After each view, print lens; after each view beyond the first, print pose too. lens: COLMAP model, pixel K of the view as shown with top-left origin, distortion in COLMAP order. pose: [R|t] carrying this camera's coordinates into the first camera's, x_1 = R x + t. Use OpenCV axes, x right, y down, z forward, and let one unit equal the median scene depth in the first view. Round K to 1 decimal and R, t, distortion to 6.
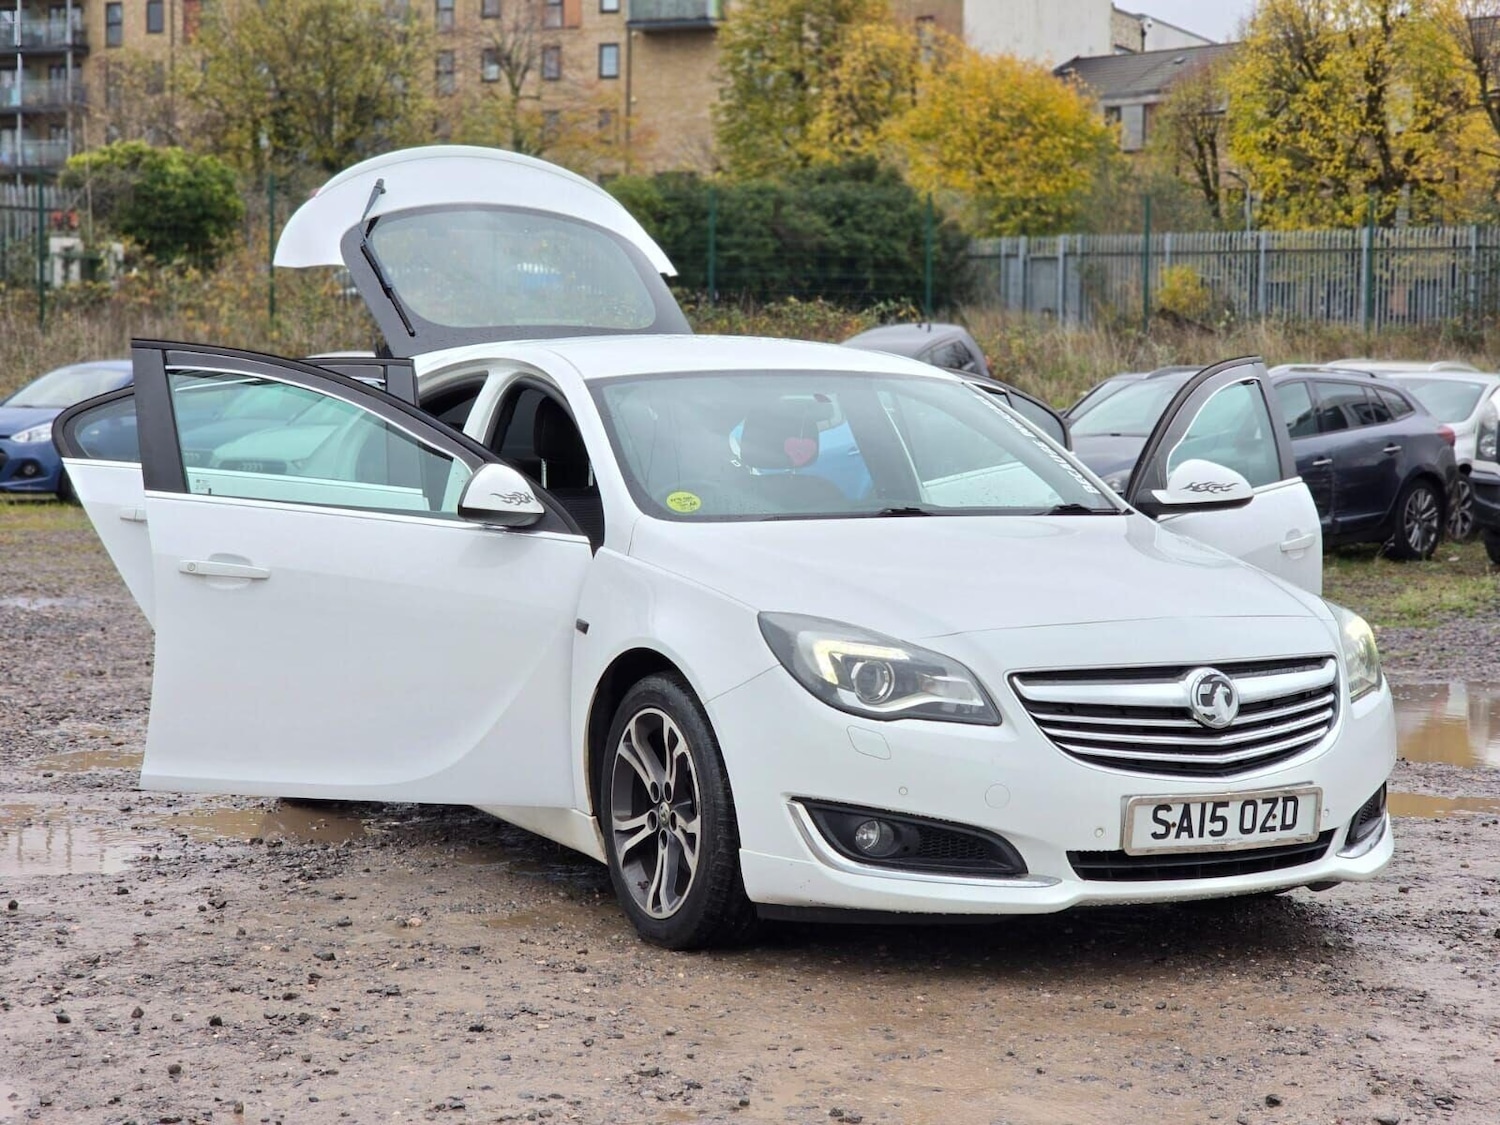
lens RADIAL K [[2790.4, 0, 764.6], [0, 2790.4, 584.9], [0, 0, 1]] dist [0.039362, 0.000000]
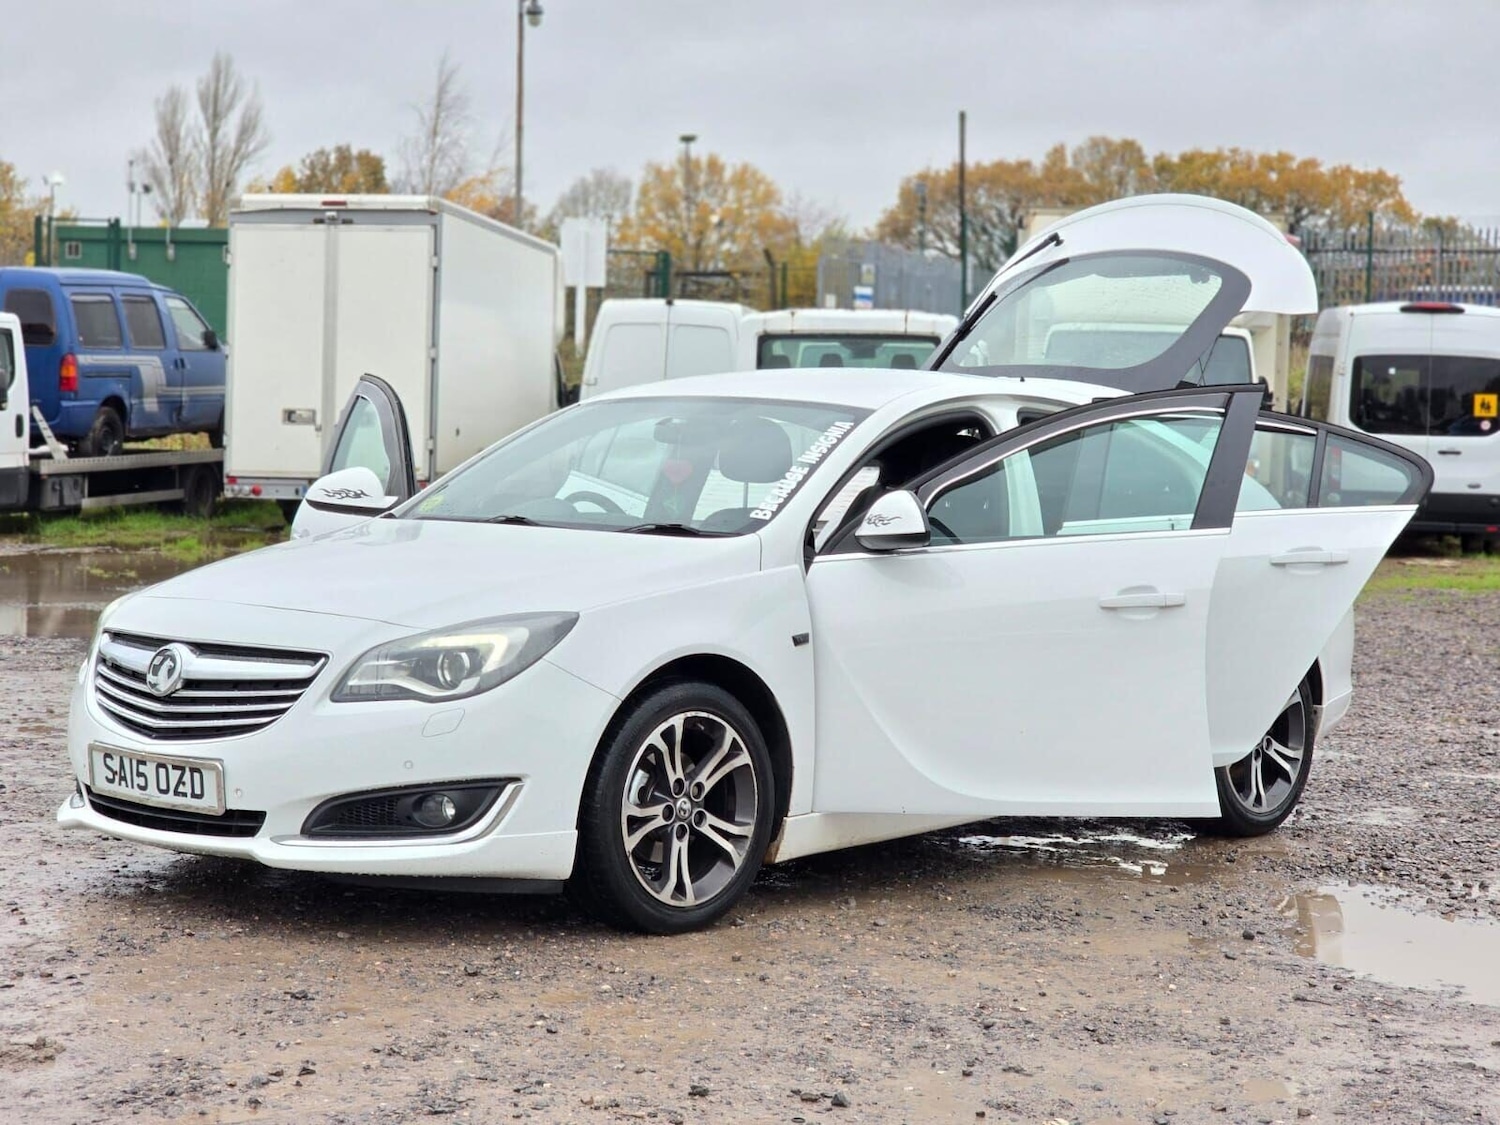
lens RADIAL K [[2790.4, 0, 757.3], [0, 2790.4, 559.5], [0, 0, 1]] dist [0.039362, 0.000000]
pose [[0.353159, 0.044563, -0.934501, 1.243468], [-0.089829, 0.995865, 0.013541, -0.038520], [0.931241, 0.079163, 0.355702, 0.787503]]
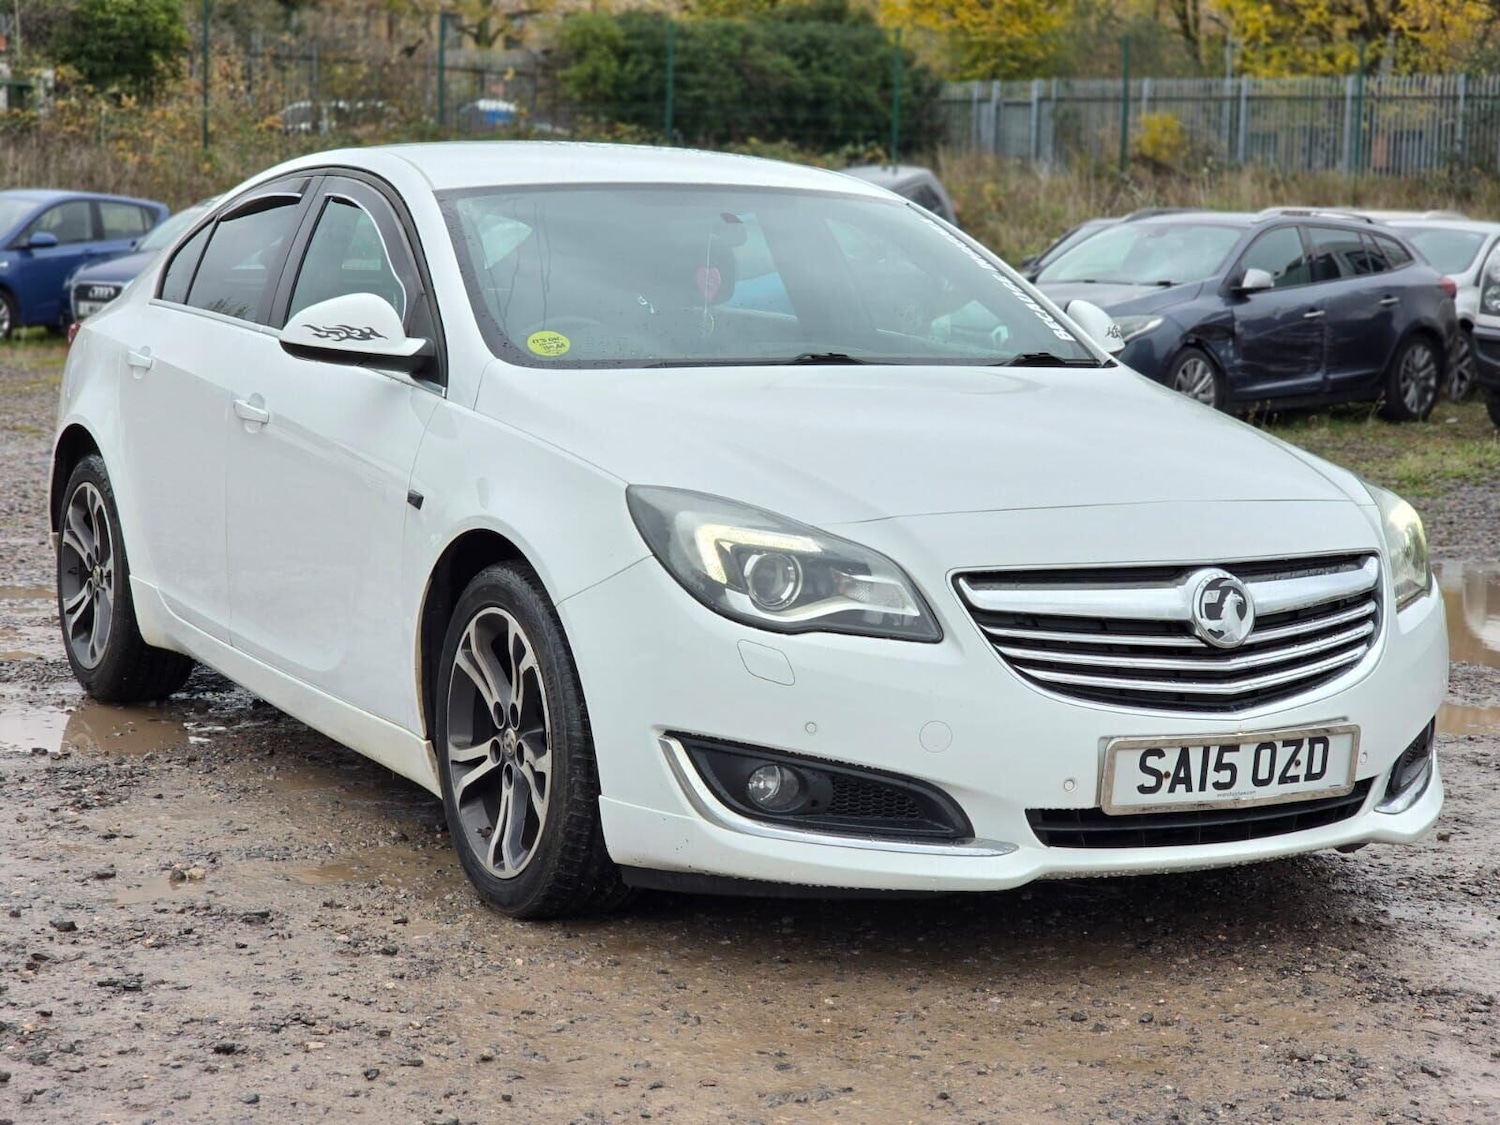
lens RADIAL K [[2790.4, 0, 757.7], [0, 2790.4, 554.6], [0, 0, 1]] dist [0.039362, 0.000000]
pose [[0.999876, 0.012677, 0.009347, 0.025866], [-0.013065, 0.999005, 0.042652, -0.004769], [-0.008797, -0.042769, 0.999046, 0.231688]]
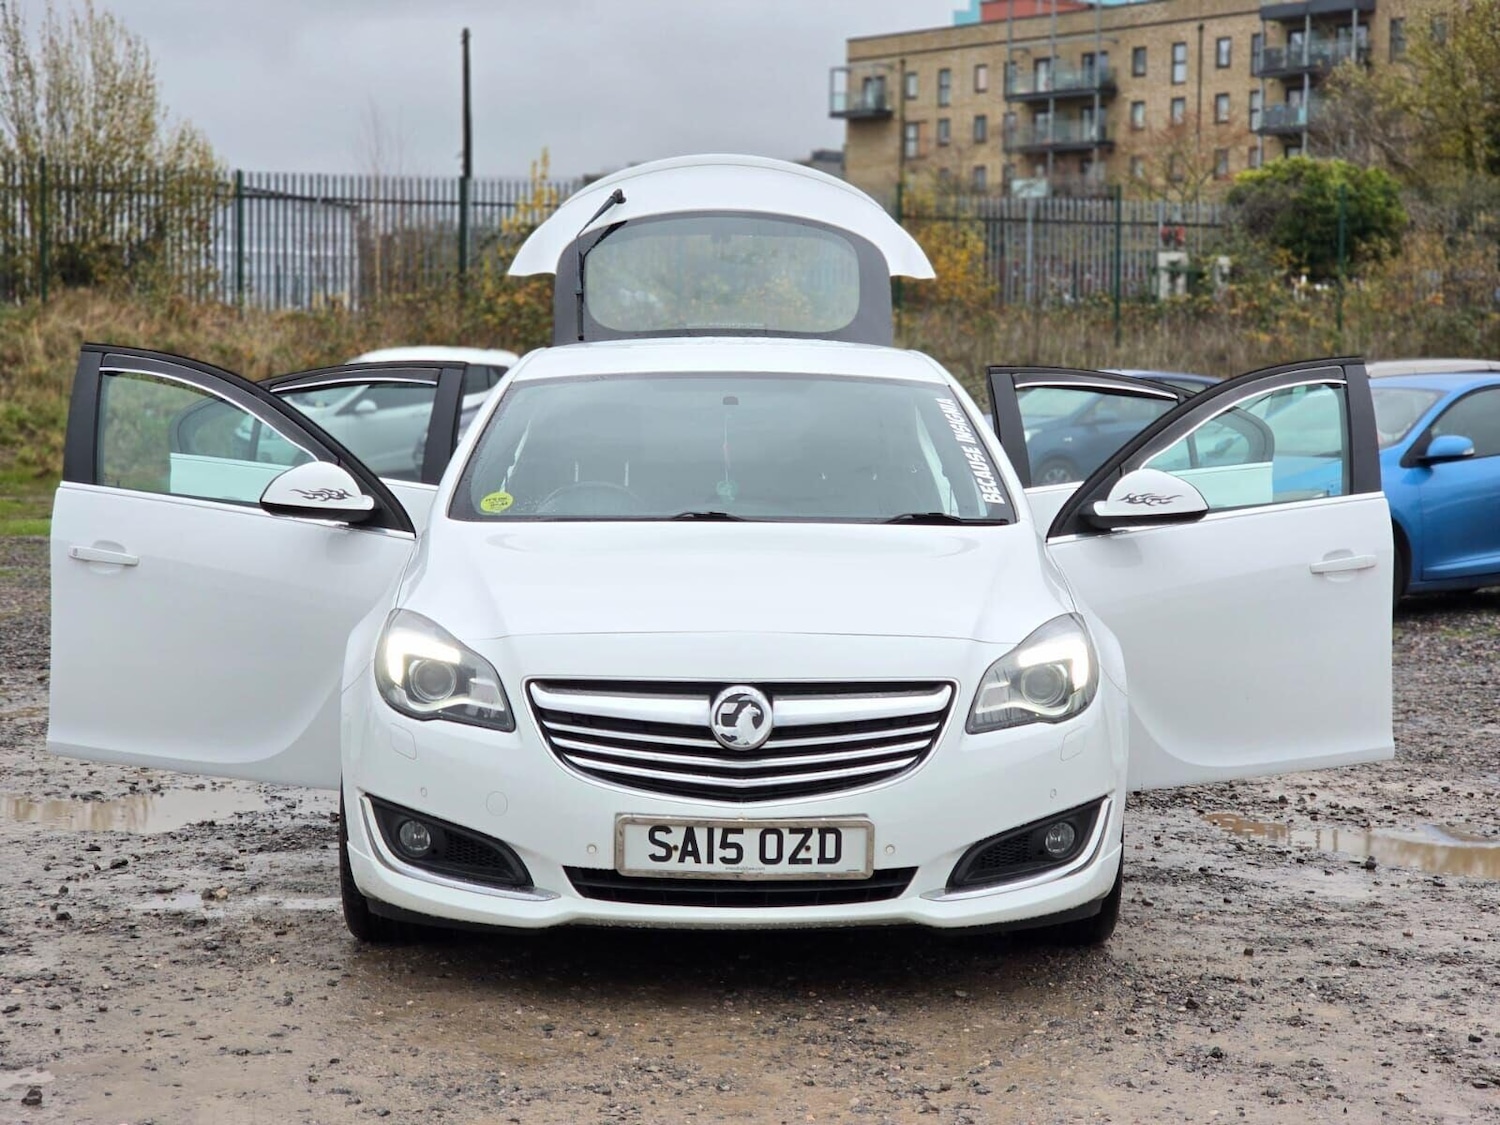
lens RADIAL K [[2790.4, 0, 828.2], [0, 2790.4, 557.7], [0, 0, 1]] dist [0.039362, 0.000000]
pose [[0.898018, 0.029118, -0.438994, 0.576546], [-0.035350, 0.999357, -0.006025, -0.008467], [0.438537, 0.020929, 0.898470, 0.158509]]
